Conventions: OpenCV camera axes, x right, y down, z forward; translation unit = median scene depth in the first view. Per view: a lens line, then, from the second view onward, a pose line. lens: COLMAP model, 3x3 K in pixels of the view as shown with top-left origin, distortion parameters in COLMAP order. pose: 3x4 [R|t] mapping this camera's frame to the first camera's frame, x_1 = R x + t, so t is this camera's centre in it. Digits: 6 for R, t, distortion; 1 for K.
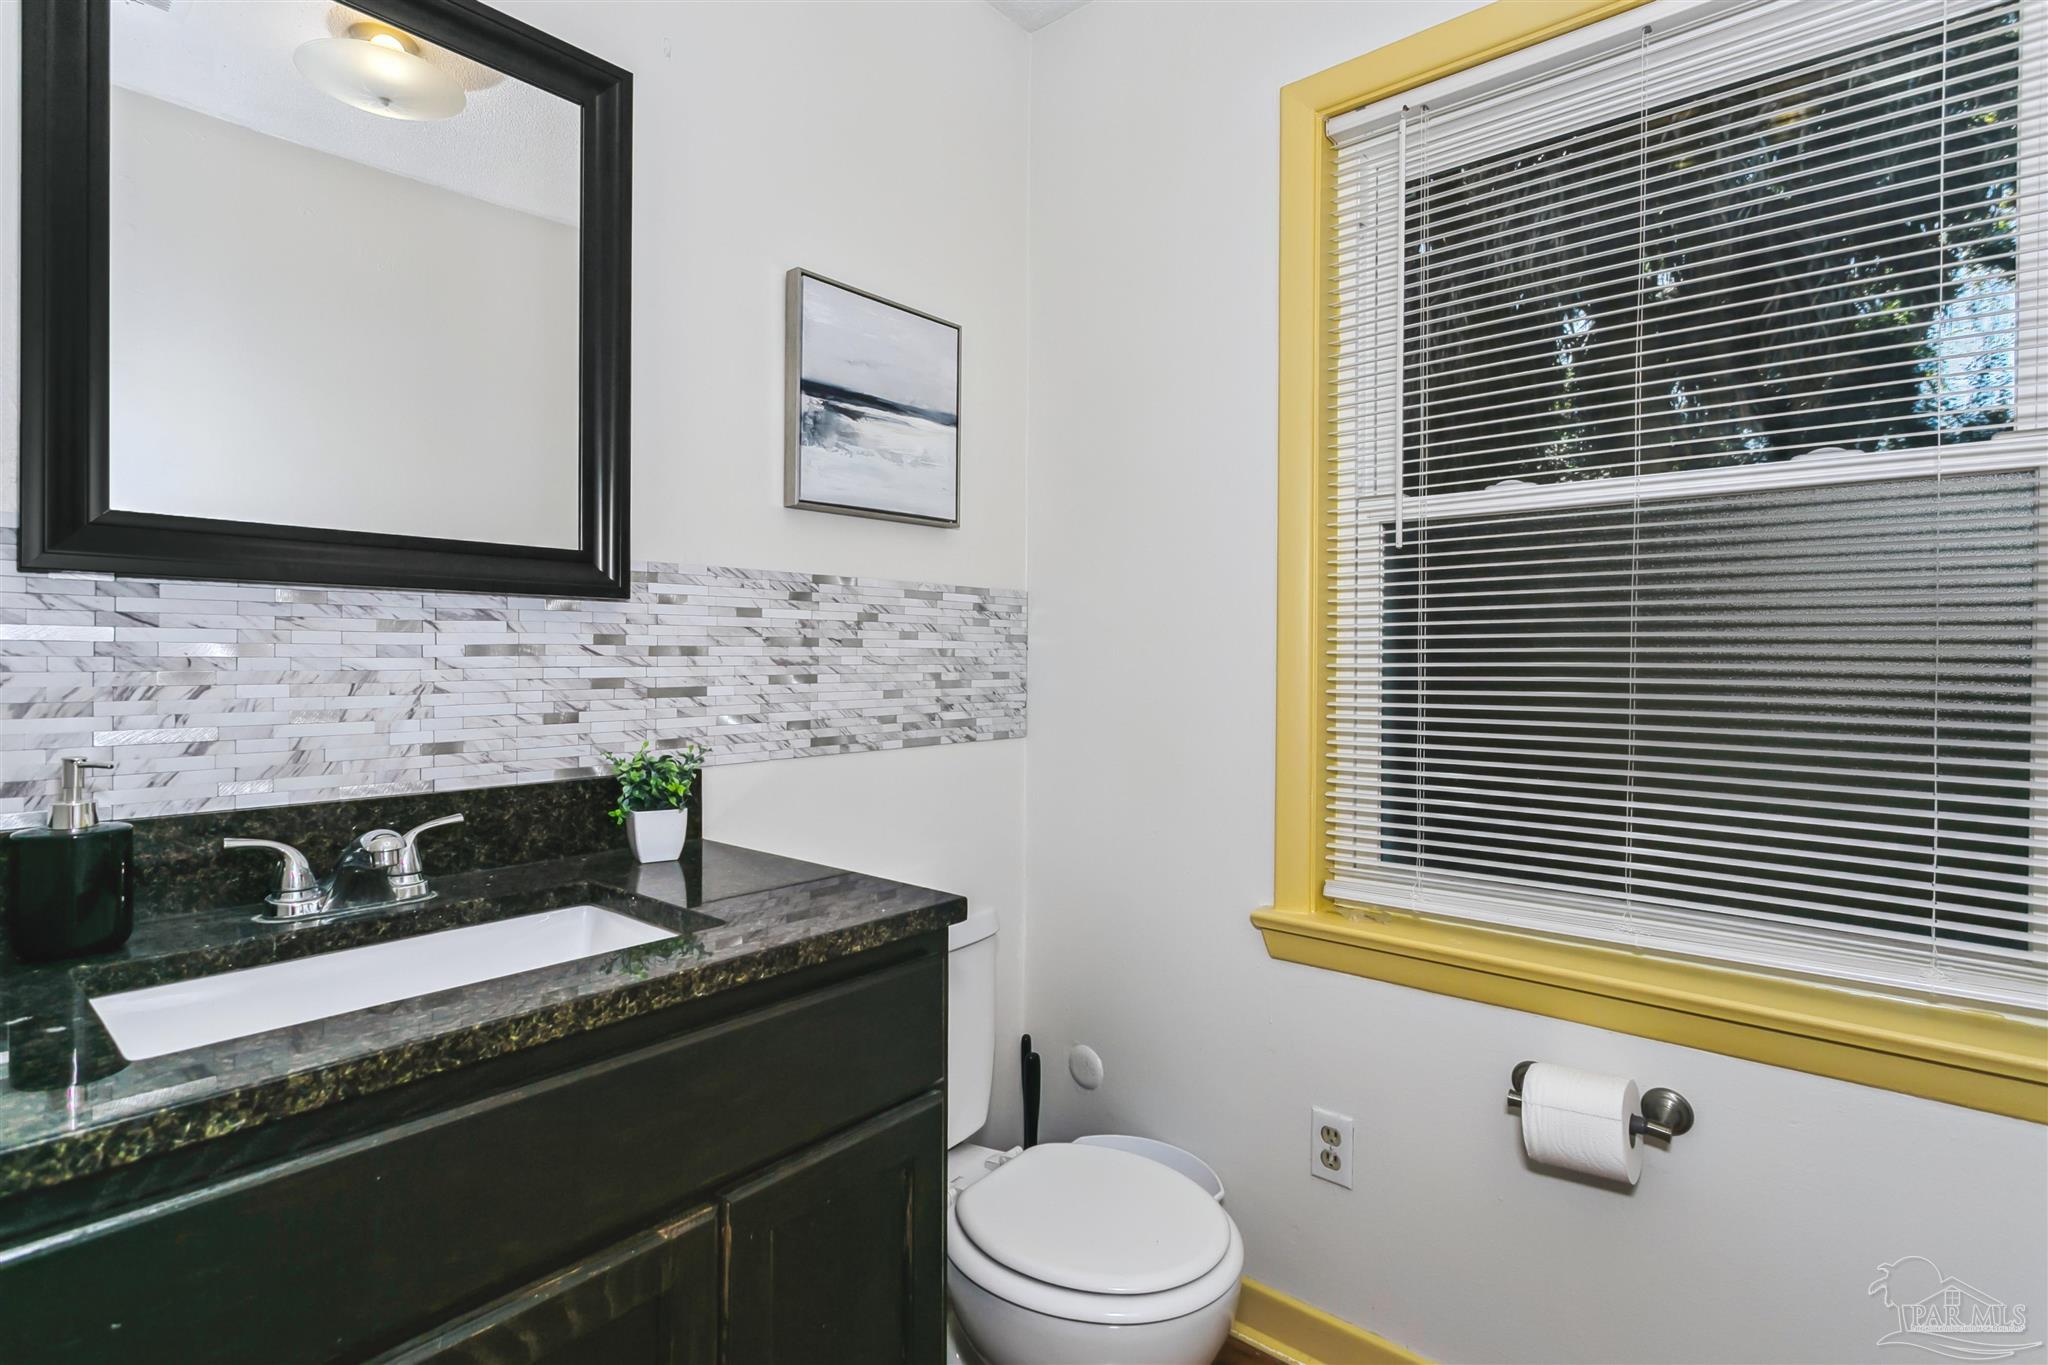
lens RADIAL K [[984.8, 0, 1033.7], [0, 984.8, 656.1], [0, 0, 1]] dist [0.000138, 0.000010]
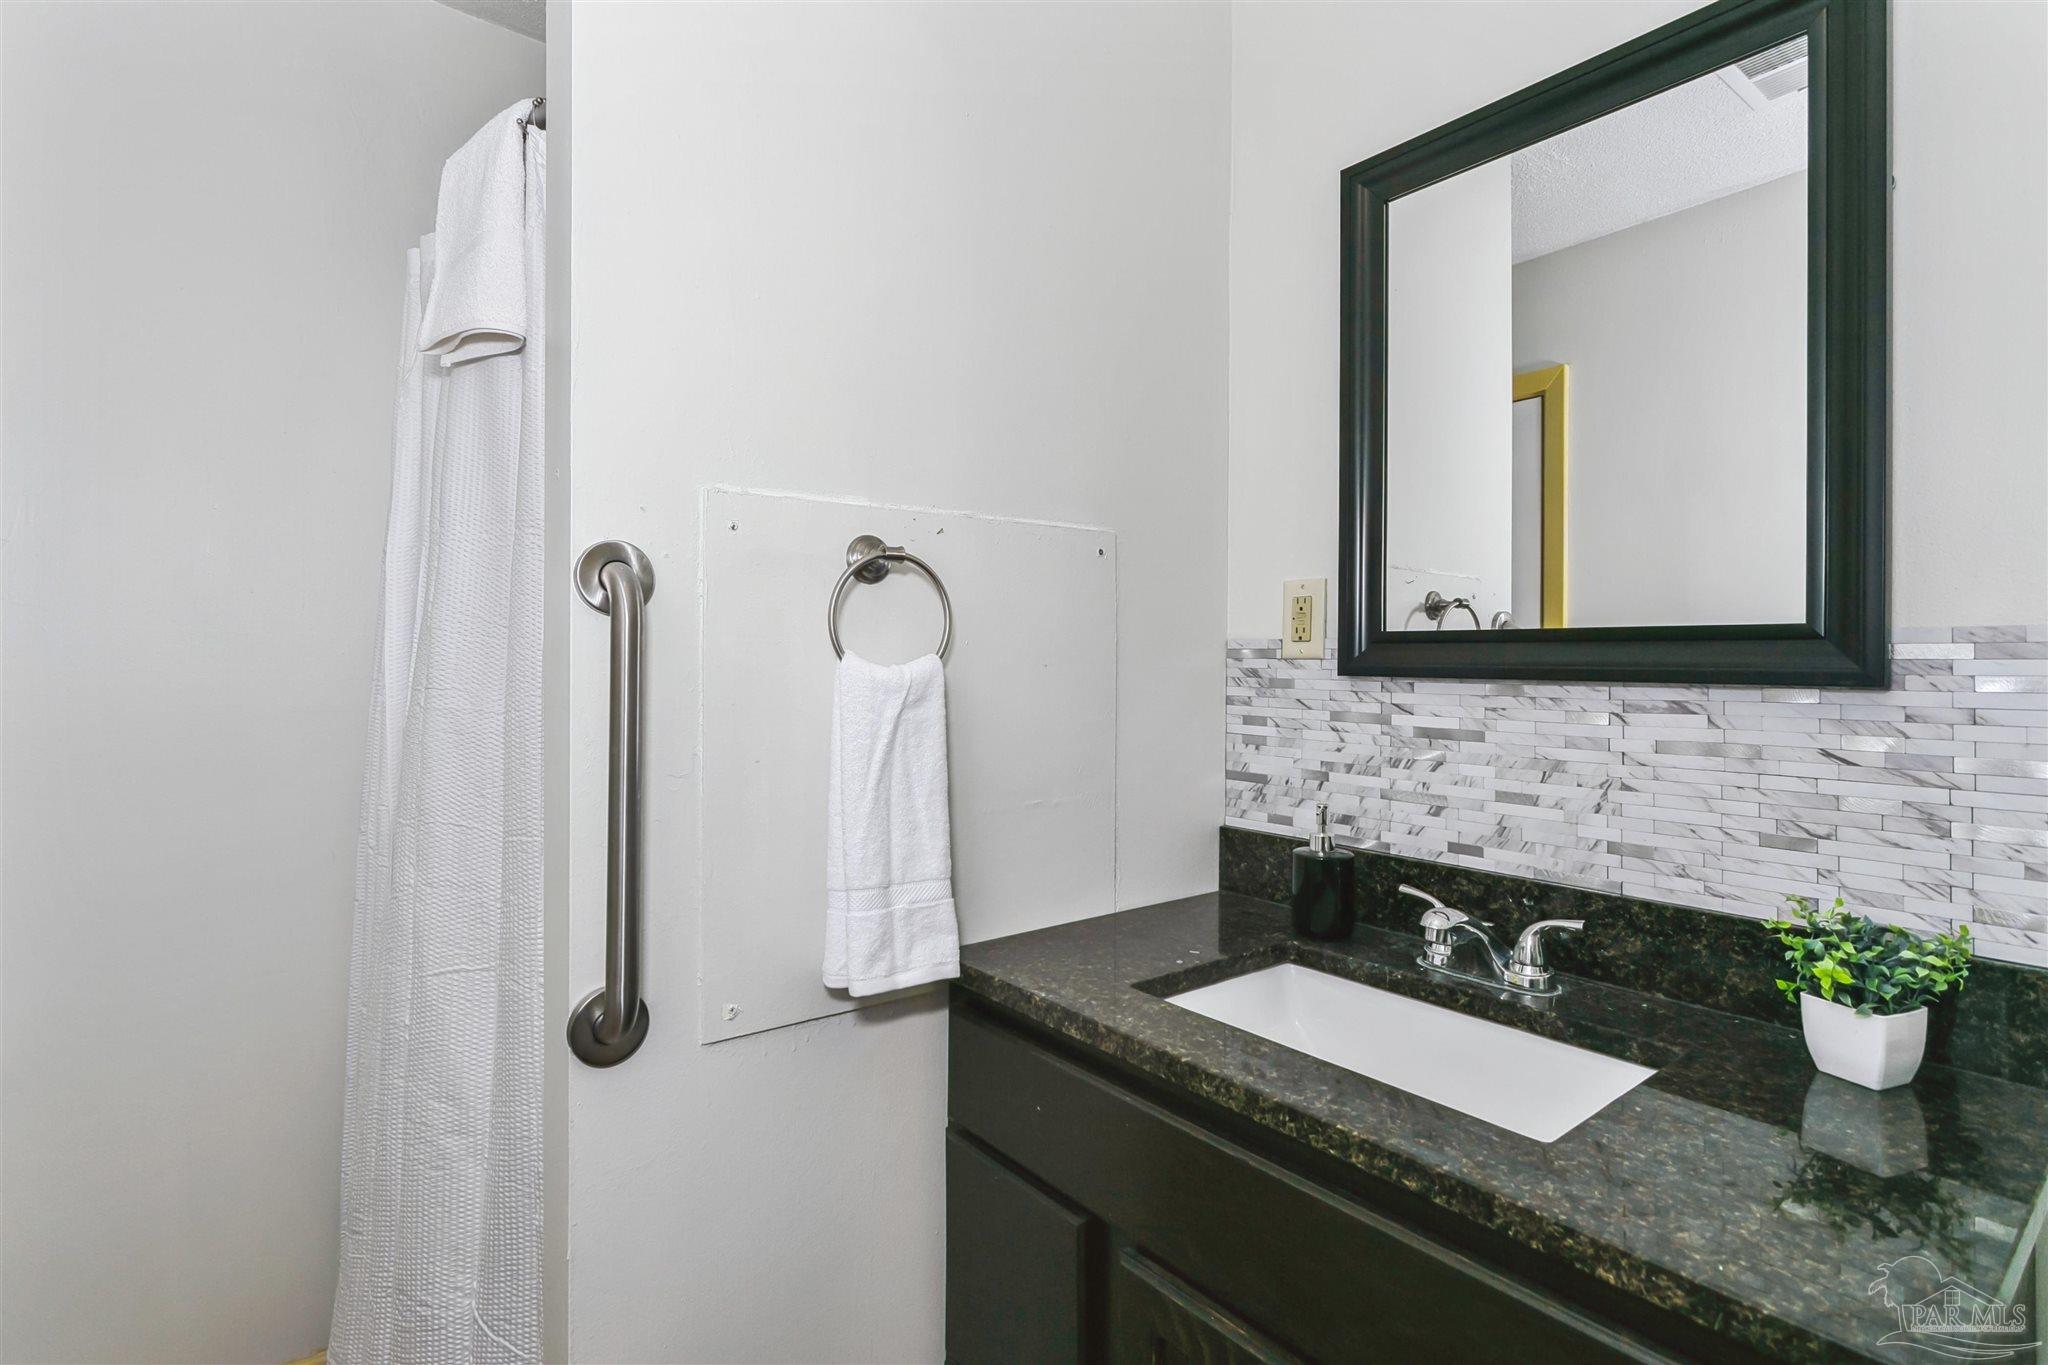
lens RADIAL K [[984.8, 0, 1033.7], [0, 984.8, 656.1], [0, 0, 1]] dist [0.000138, 0.000010]
pose [[-0.190317, -0.009780, -0.981674, 0.459315], [-0.010347, 0.999915, -0.007956, -0.083268], [0.981668, 0.008643, -0.190402, 0.671224]]
